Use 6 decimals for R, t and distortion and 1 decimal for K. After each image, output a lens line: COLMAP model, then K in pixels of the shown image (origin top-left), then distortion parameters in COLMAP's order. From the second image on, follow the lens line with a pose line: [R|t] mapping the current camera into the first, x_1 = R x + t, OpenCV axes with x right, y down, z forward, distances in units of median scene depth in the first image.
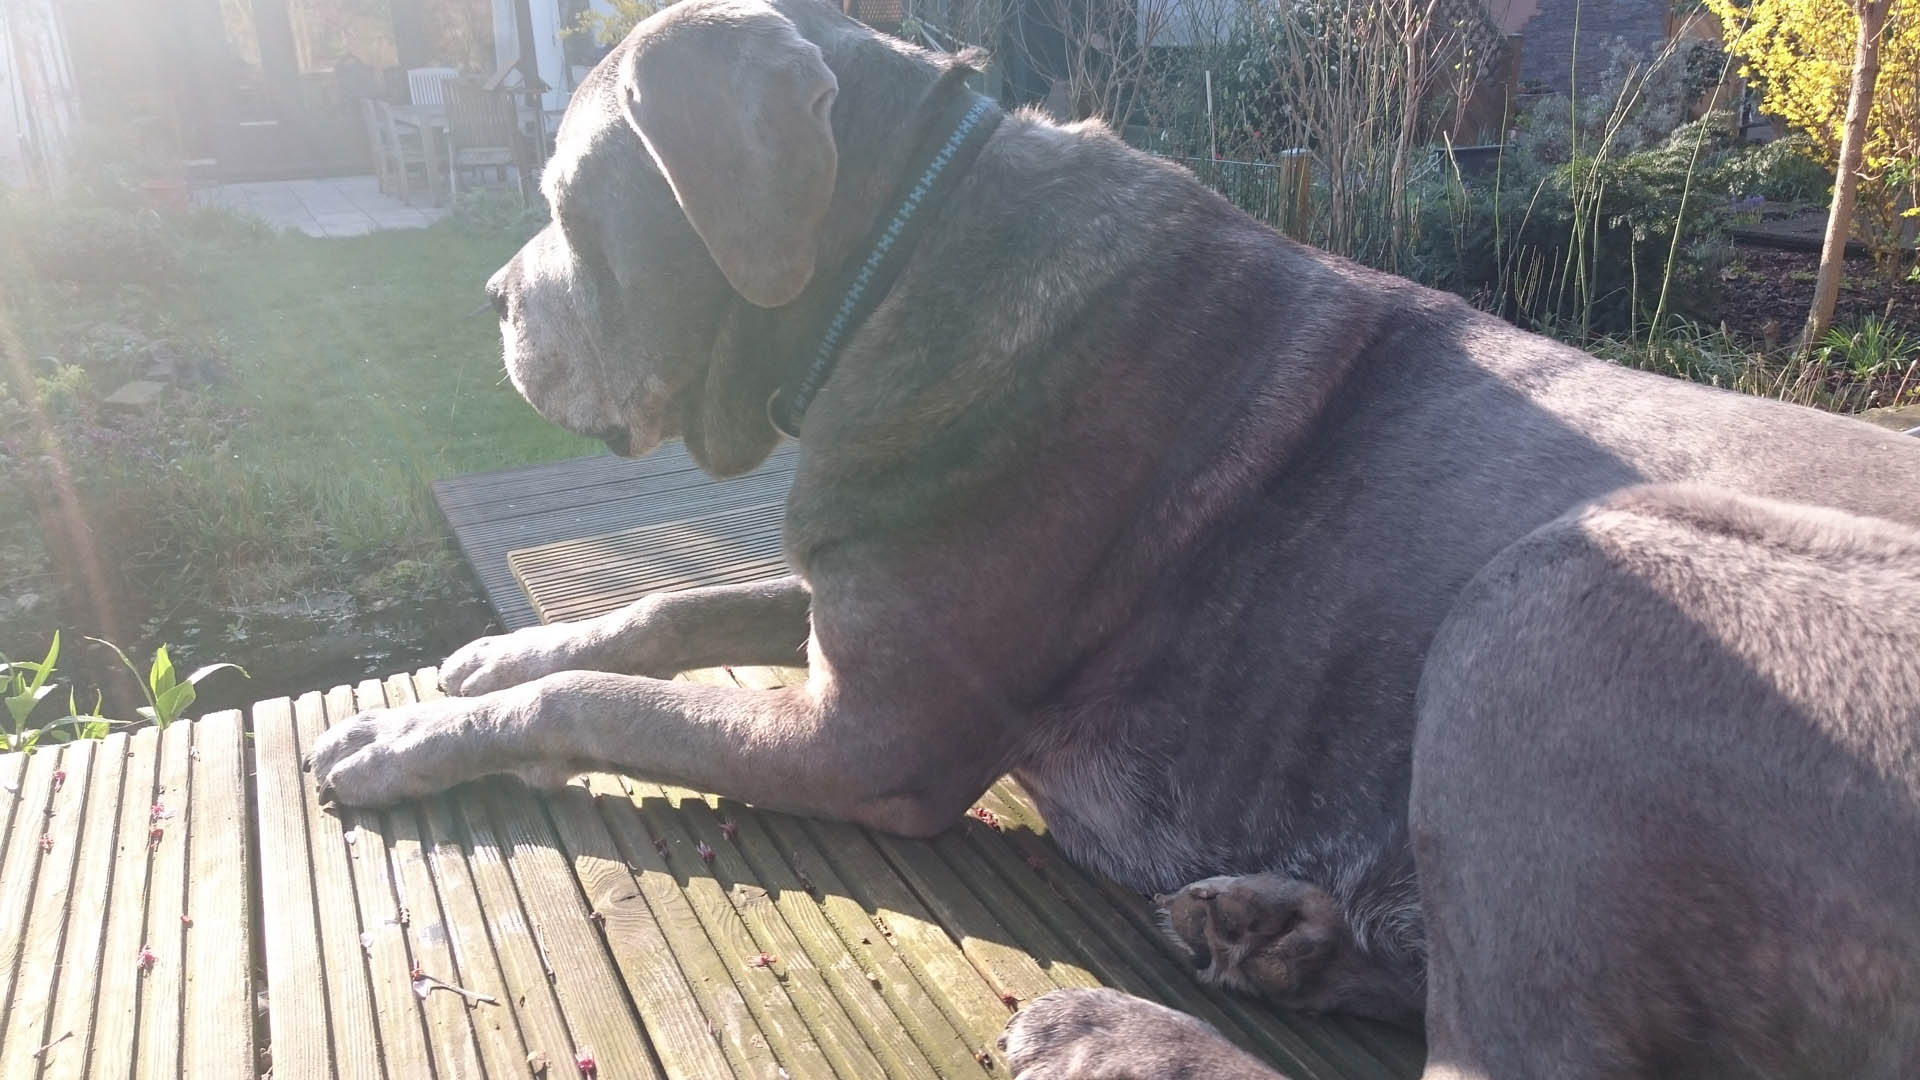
lens RADIAL K [[1394.4, 0, 960.0], [0, 1394.4, 540.0], [0, 0, 1]] dist [0.048185, -0.042537]
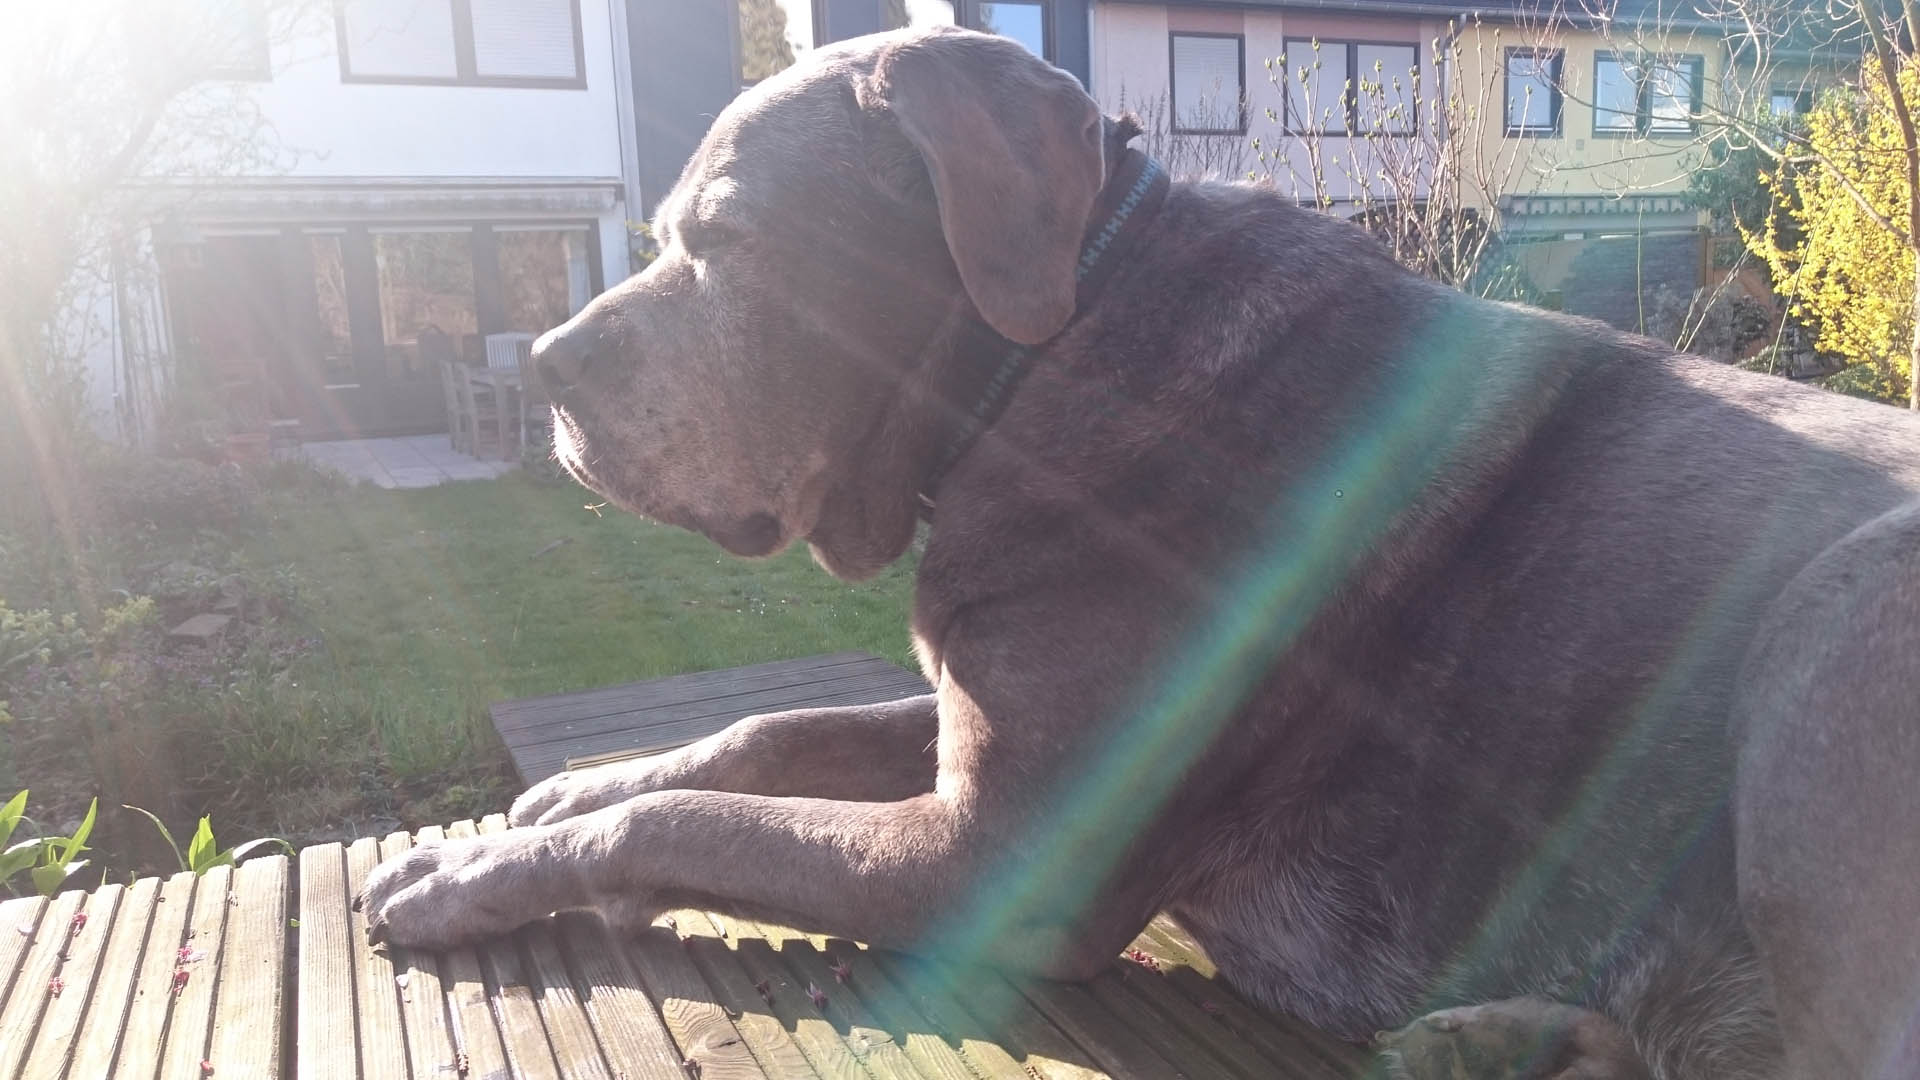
lens RADIAL K [[1404.5, 0, 960.0], [0, 1404.5, 540.0], [0, 0, 1]] dist [0.041045, -0.031186]
pose [[0.999345, -0.007956, -0.035309, -0.056816], [0.001459, 0.983601, -0.180355, 0.096260], [0.036165, 0.180185, 0.982968, 0.107454]]
